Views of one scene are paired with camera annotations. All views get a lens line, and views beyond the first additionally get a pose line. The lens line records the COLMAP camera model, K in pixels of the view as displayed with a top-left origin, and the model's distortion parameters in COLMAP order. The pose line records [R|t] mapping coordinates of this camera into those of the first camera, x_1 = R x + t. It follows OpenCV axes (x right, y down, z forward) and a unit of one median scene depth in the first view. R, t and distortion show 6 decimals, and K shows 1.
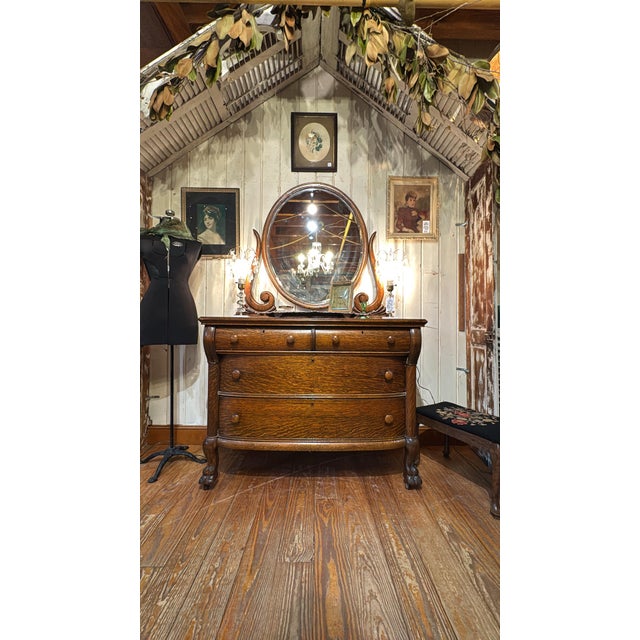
lens RADIAL K [[270.9, 0, 320.0], [0, 270.9, 320.0], [0, 0, 1]] dist [0.001070, 0.000009]
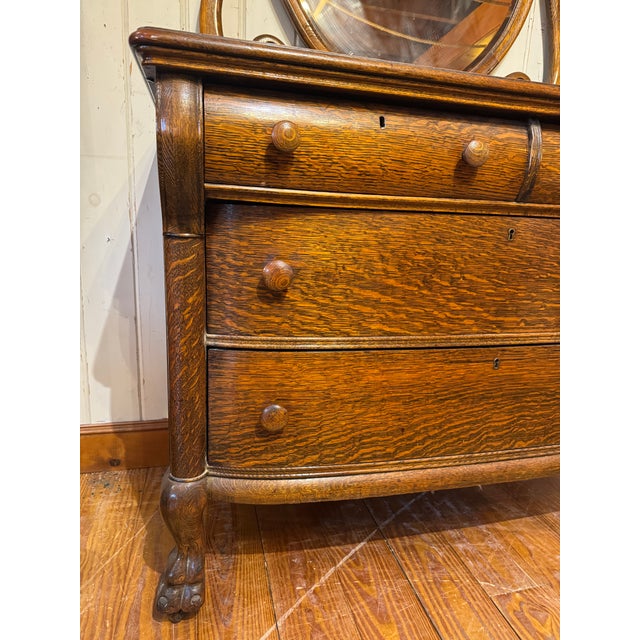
lens RADIAL K [[455.0, 0, 319.8], [0, 455.0, 322.0], [0, 0, 1]] dist [0.050192, -0.063552]
pose [[0.970106, -0.022806, 0.241607, -0.365636], [-0.035359, 0.971667, 0.233696, 0.126737], [-0.240091, -0.235253, 0.941813, 0.491935]]
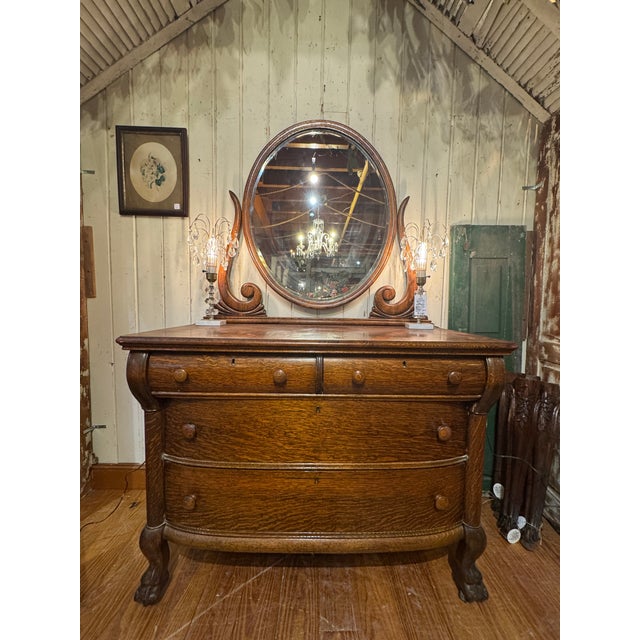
lens RADIAL K [[256.0, 0, 320.0], [0, 256.0, 320.0], [0, 0, 1]] dist [0.000197, 0.000305]
pose [[0.999959, 0.007695, 0.004817, -0.025398], [-0.008055, 0.996776, 0.079824, -0.085265], [-0.004187, -0.079860, 0.996797, 0.435112]]
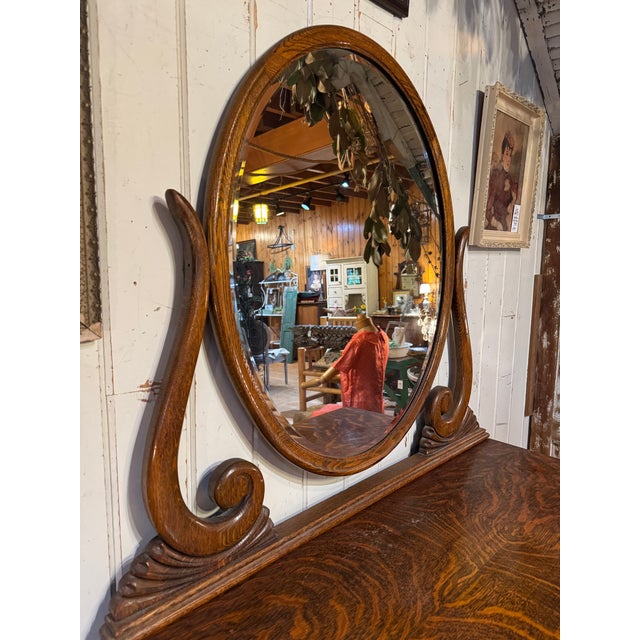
lens RADIAL K [[455.0, 0, 319.8], [0, 455.0, 322.0], [0, 0, 1]] dist [0.050192, -0.063552]
pose [[0.719009, -0.094346, 0.688567, -0.543132], [-0.016151, 0.988207, 0.152267, -0.380555], [-0.694813, -0.120603, 0.709007, 0.877929]]
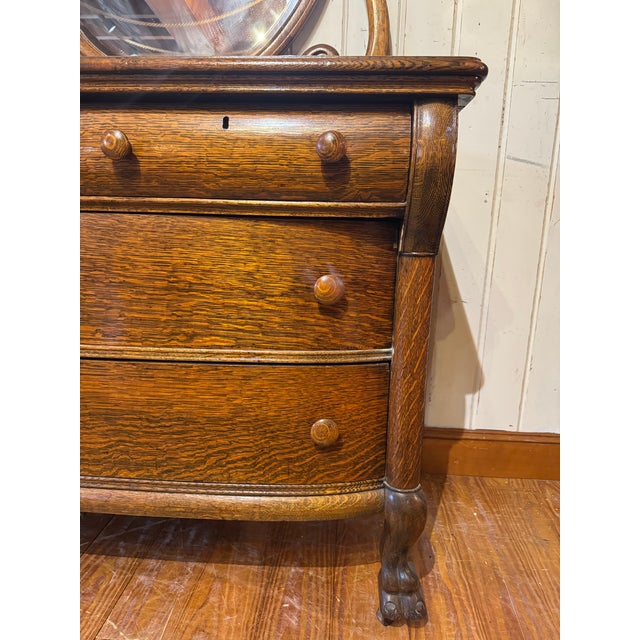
lens RADIAL K [[444.5, 0, 318.1], [0, 444.5, 326.3], [0, 0, 1]] dist [0.042854, -0.061093]
pose [[0.996228, 0.028194, -0.082067, 0.271049], [-0.008806, 0.973711, 0.227616, 0.131706], [0.086327, -0.226035, 0.970287, 0.518098]]
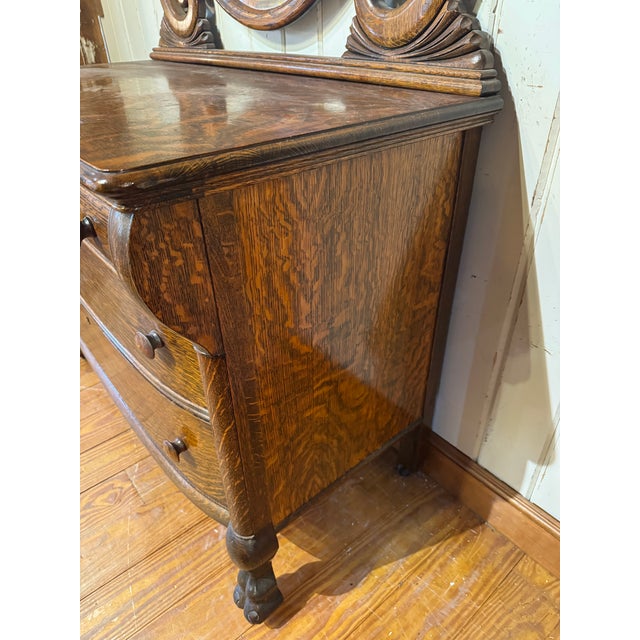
lens RADIAL K [[458.4, 0, 320.0], [0, 458.4, 320.0], [0, 0, 1]] dist [-0.000978, -0.001114]
pose [[0.633283, 0.413336, -0.654298, 0.636304], [0.031553, 0.830941, 0.555466, -0.070692], [0.773277, -0.372412, 0.513178, 0.865282]]
